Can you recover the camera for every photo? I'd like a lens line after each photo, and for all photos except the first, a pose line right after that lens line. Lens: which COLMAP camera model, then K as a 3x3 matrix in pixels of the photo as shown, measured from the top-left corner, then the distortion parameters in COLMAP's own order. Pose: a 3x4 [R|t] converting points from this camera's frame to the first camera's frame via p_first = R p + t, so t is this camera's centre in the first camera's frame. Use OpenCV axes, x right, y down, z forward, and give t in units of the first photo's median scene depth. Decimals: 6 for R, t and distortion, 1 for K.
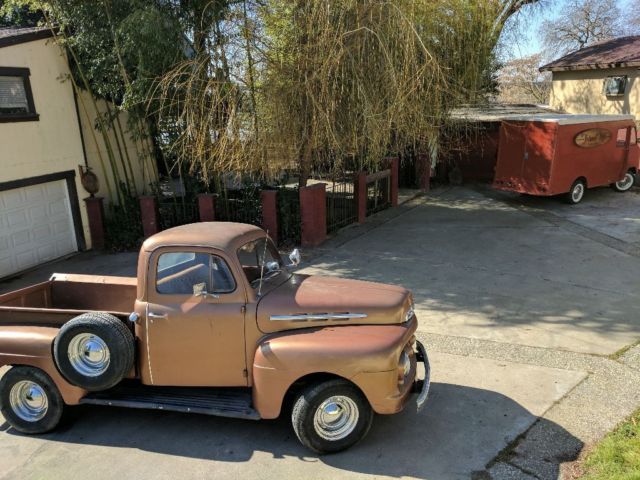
lens RADIAL K [[477.3, 0, 320.0], [0, 477.3, 240.0], [0, 0, 1]] dist [-0.001702, -0.001771]
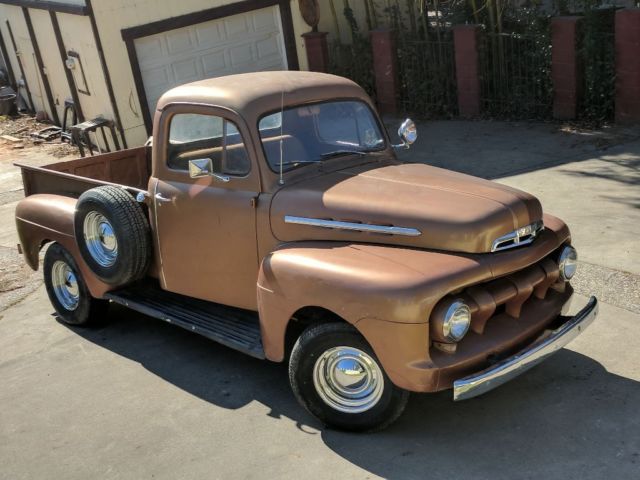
lens RADIAL K [[811.6, 0, 320.0], [0, 811.6, 240.0], [0, 0, 1]] dist [0.014844, -0.010509]
pose [[0.838333, 0.127352, -0.530074, 0.534628], [-0.038757, 0.983794, 0.175065, -0.007492], [0.543779, -0.126219, 0.829683, 0.078397]]
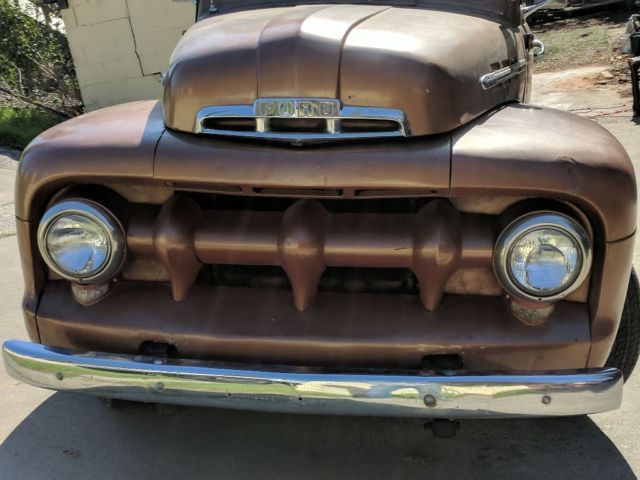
lens RADIAL K [[811.6, 0, 320.0], [0, 811.6, 240.0], [0, 0, 1]] dist [0.014844, -0.010509]
pose [[0.068106, 0.296173, -0.952703, 0.647705], [-0.142213, 0.948051, 0.284560, 0.089610], [0.987490, 0.116106, 0.106688, 1.047422]]
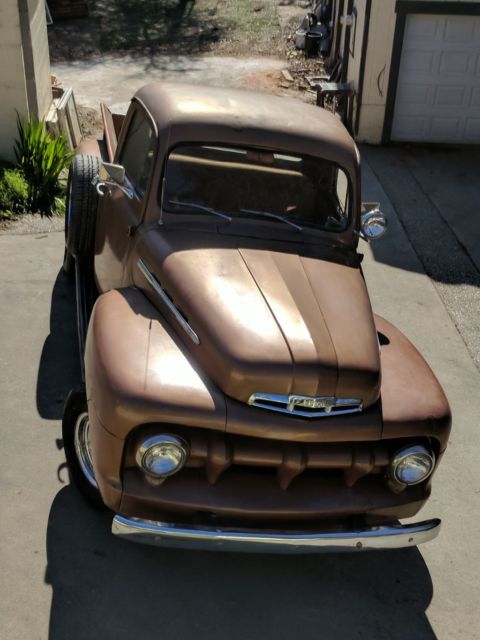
lens RADIAL K [[821.0, 0, 224.9], [0, 821.0, 318.9], [0, 0, 1]] dist [-0.005558, -0.019040]
pose [[0.356294, 0.493284, -0.793552, 0.777287], [-0.311261, 0.863439, 0.396975, -0.214068], [0.881006, 0.105562, 0.461178, 0.617249]]
